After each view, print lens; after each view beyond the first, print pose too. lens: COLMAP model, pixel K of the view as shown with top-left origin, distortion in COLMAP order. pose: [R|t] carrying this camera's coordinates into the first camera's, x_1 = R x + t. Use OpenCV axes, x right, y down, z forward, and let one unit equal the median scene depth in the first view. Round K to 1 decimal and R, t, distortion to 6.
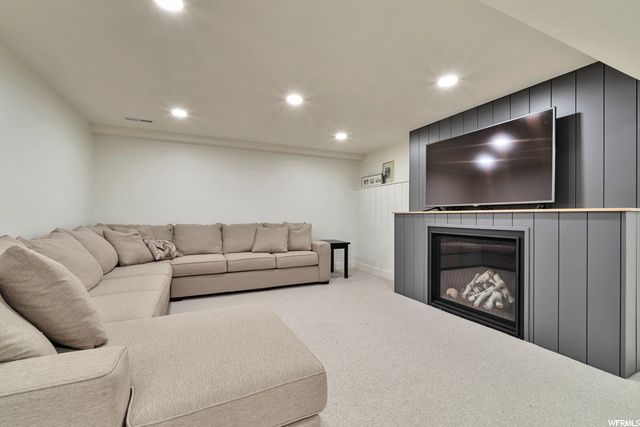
lens RADIAL K [[286.6, 0, 320.0], [0, 286.6, 213.5], [0, 0, 1]] dist [-0.000440, -0.000138]
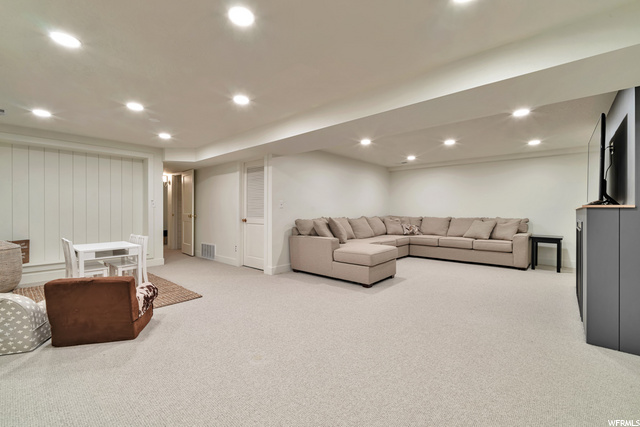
lens RADIAL K [[274.5, 0, 320.0], [0, 274.5, 213.5], [0, 0, 1]] dist [0.001468, 0.000000]
pose [[0.385960, 0.006710, -0.922491, 0.771453], [0.003955, 0.999952, 0.008928, -0.000556], [0.922507, -0.007094, 0.385915, -0.211504]]
